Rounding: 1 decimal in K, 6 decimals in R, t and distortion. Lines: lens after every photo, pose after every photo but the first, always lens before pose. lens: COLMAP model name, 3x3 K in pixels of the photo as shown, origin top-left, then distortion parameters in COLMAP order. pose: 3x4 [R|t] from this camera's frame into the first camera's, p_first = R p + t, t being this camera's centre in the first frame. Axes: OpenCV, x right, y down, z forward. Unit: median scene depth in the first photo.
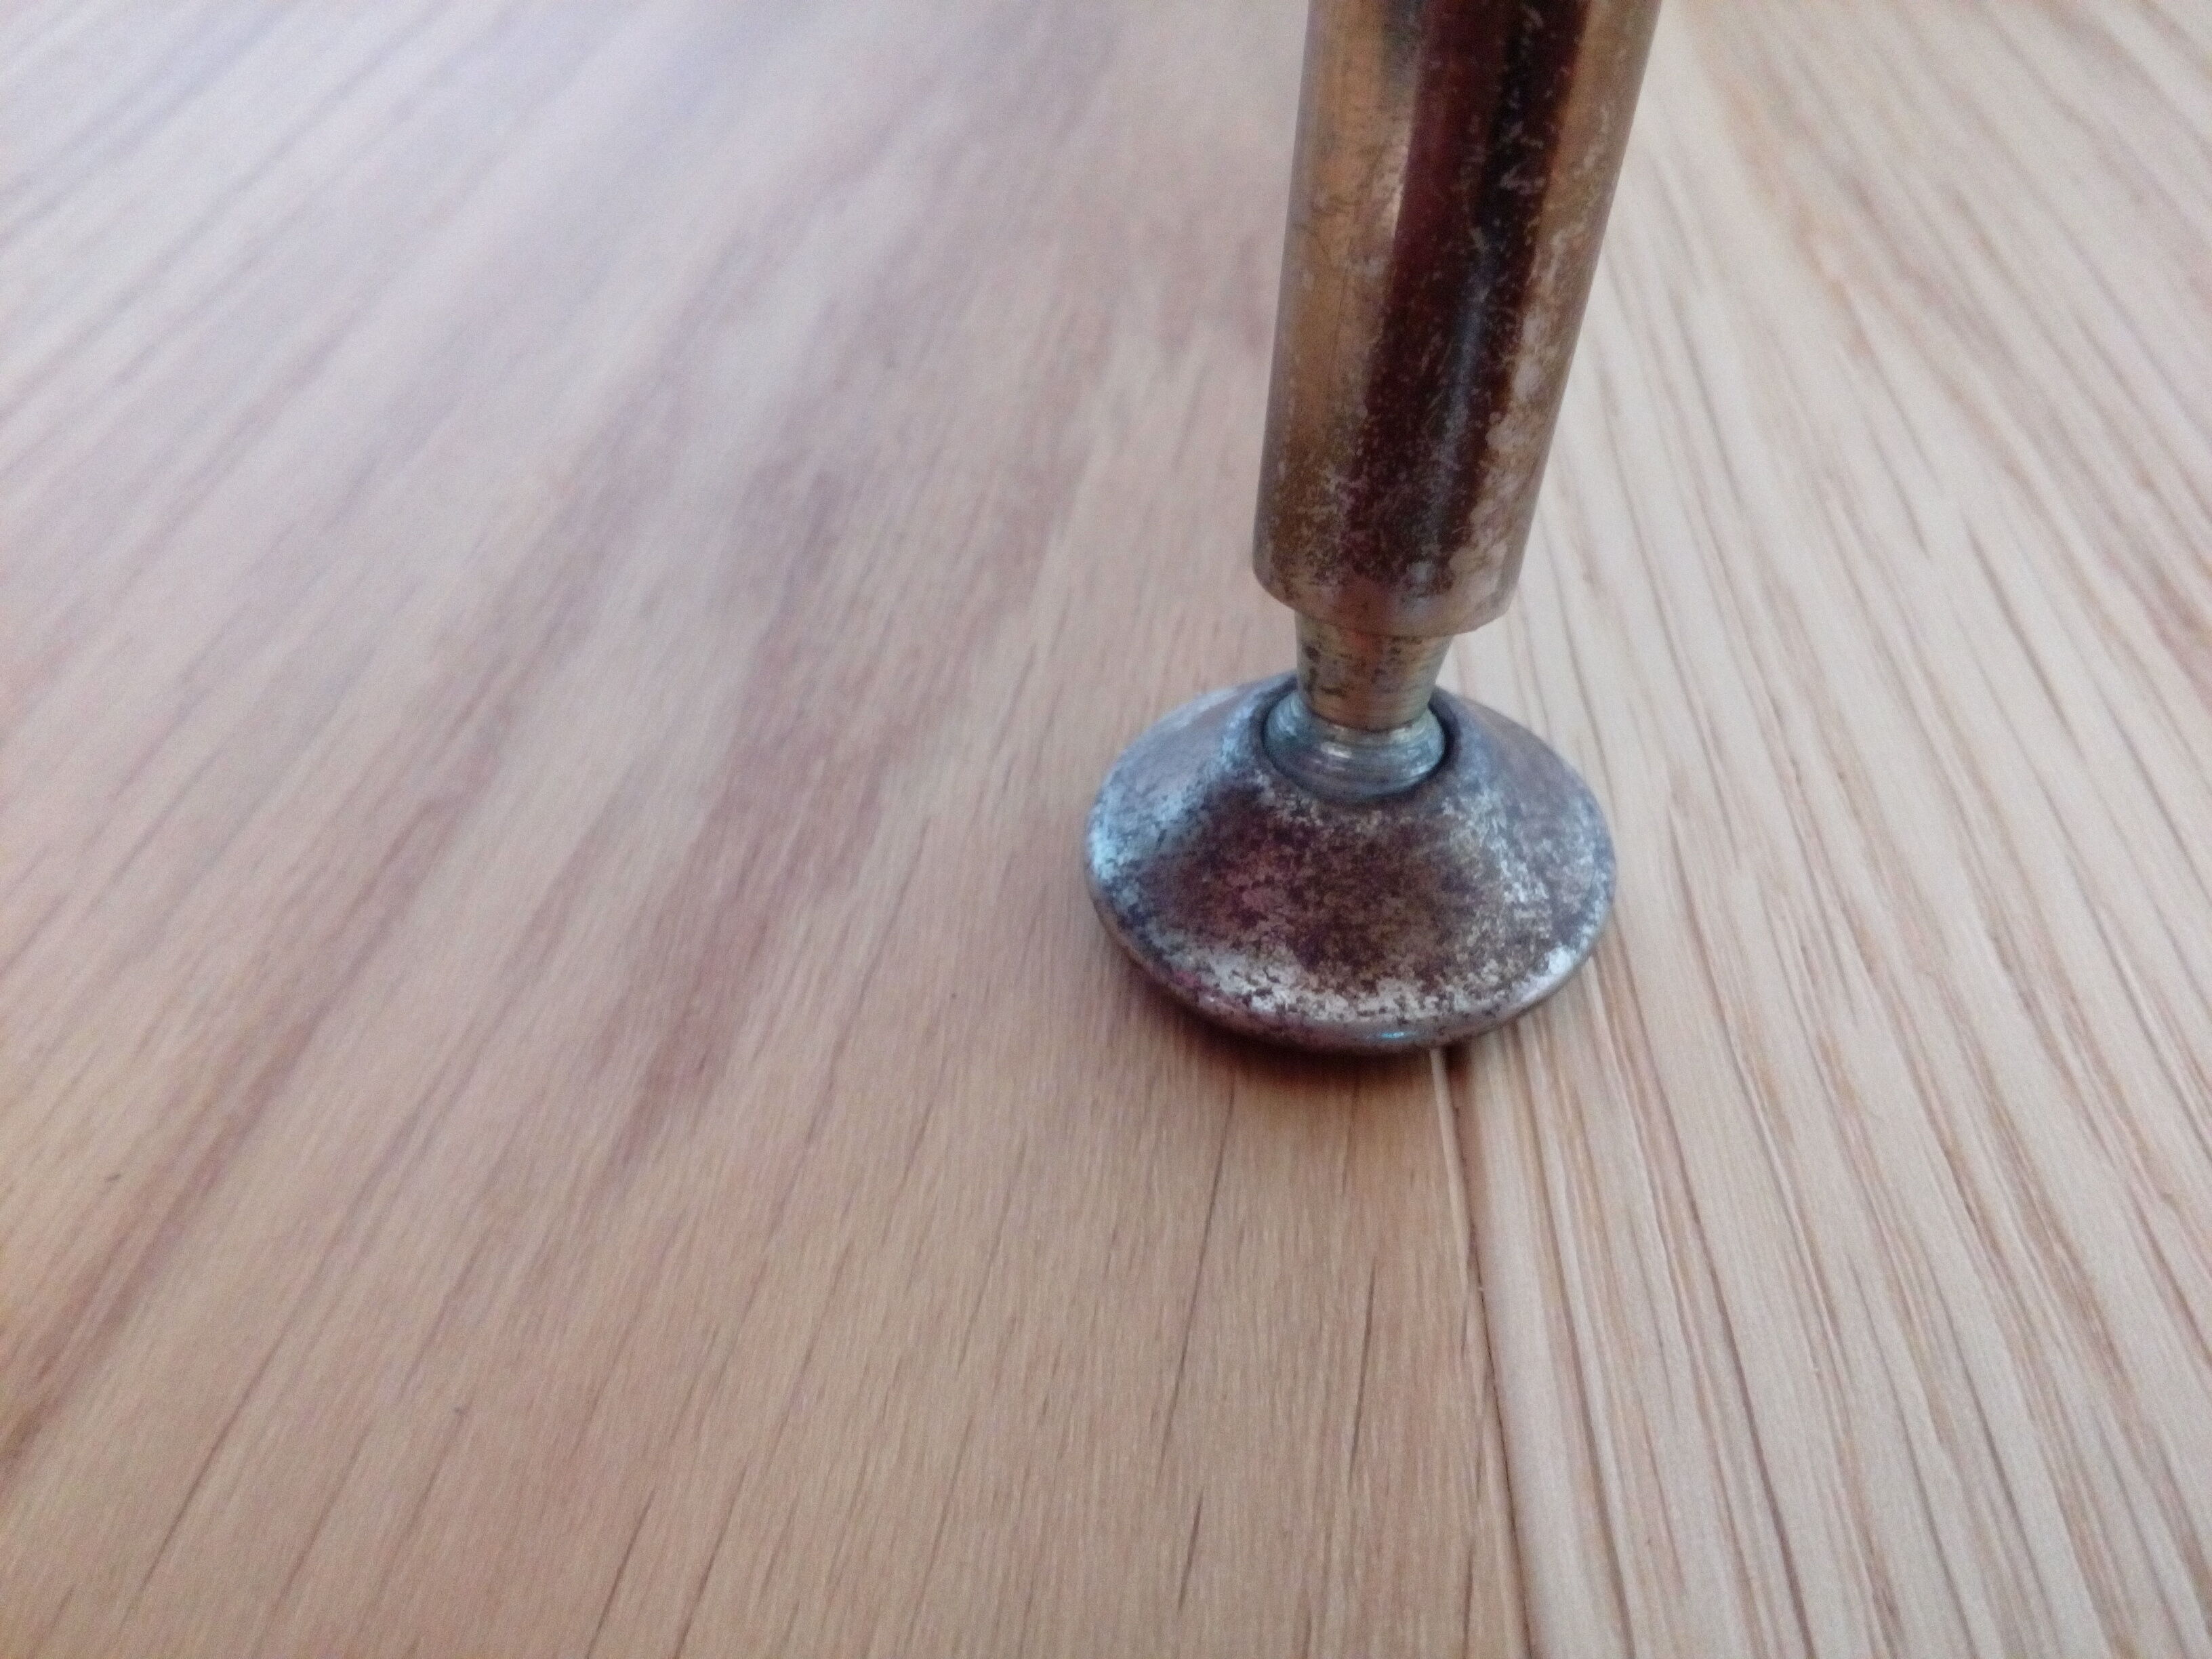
lens RADIAL K [[1794.0, 0, 1099.0], [0, 1794.0, 827.0], [0, 0, 1]] dist [0.156147, -0.282508]
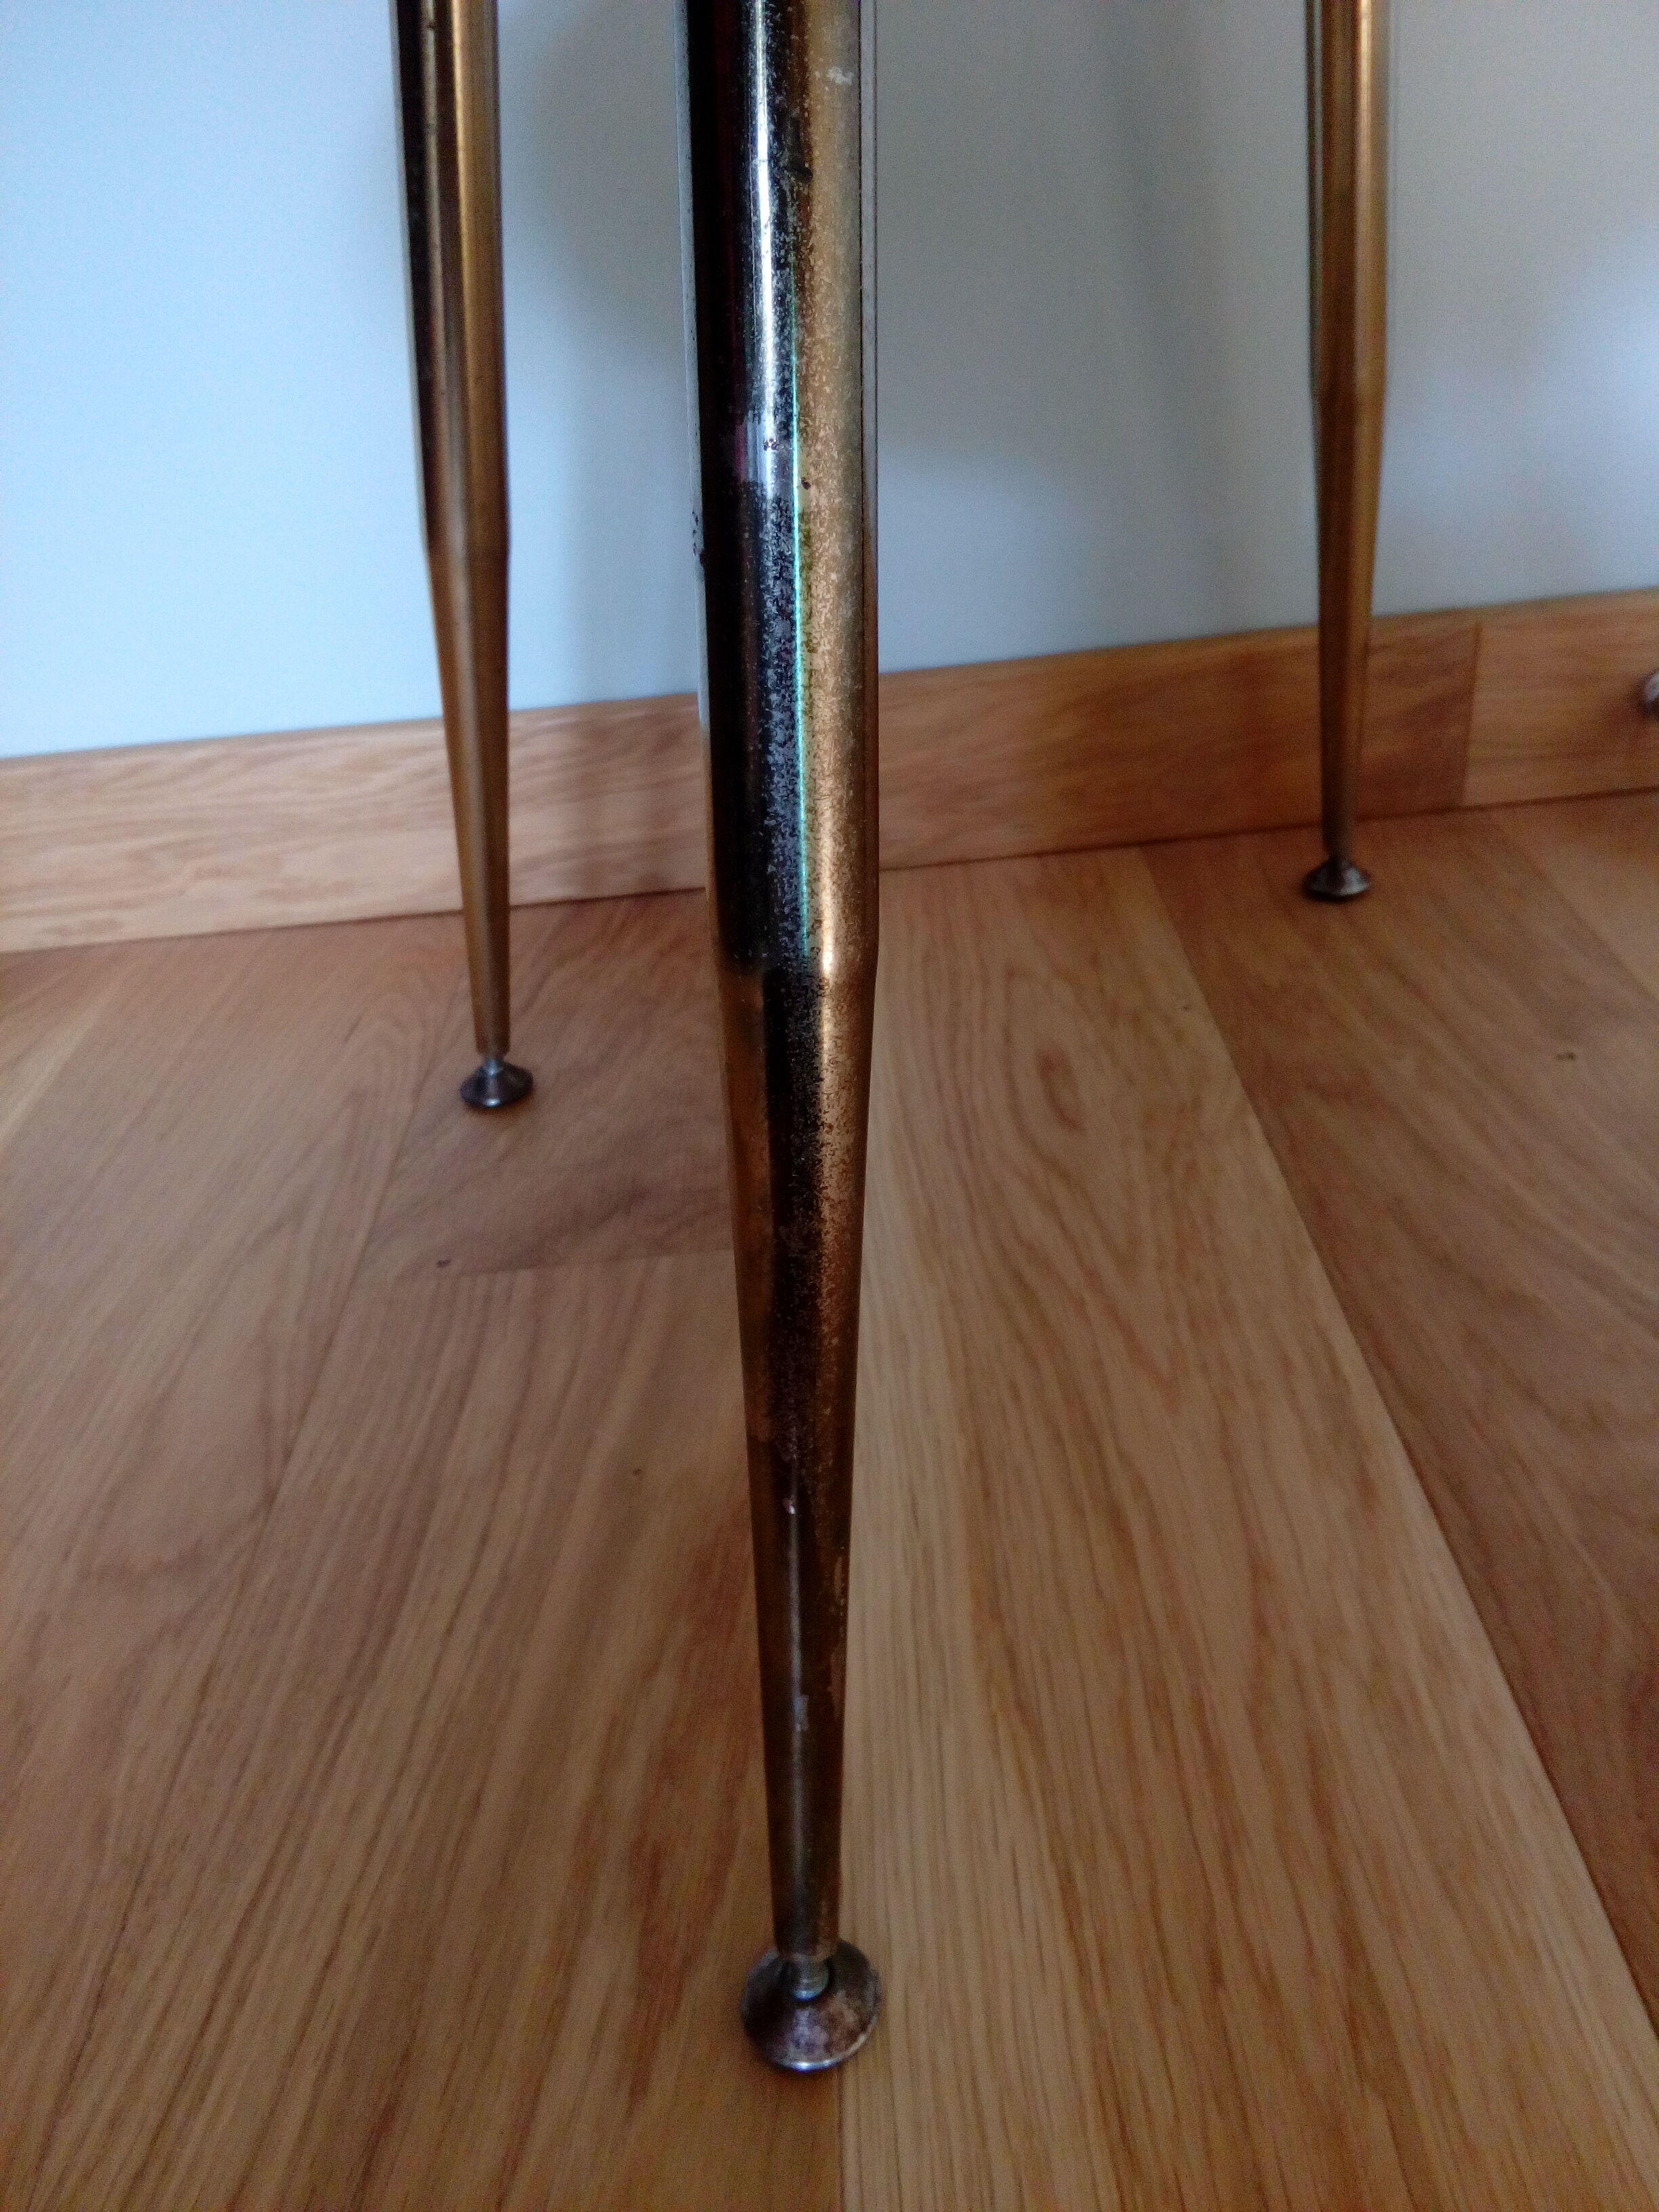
lens RADIAL K [[1794.0, 0, 829.5], [0, 1794.0, 1106.0], [0, 0, 1]] dist [0.156147, -0.282508]
pose [[0.994759, -0.102205, -0.002796, 0.282443], [0.099323, 0.972471, -0.210798, -0.739470], [0.024264, 0.209415, 0.977526, -2.308407]]
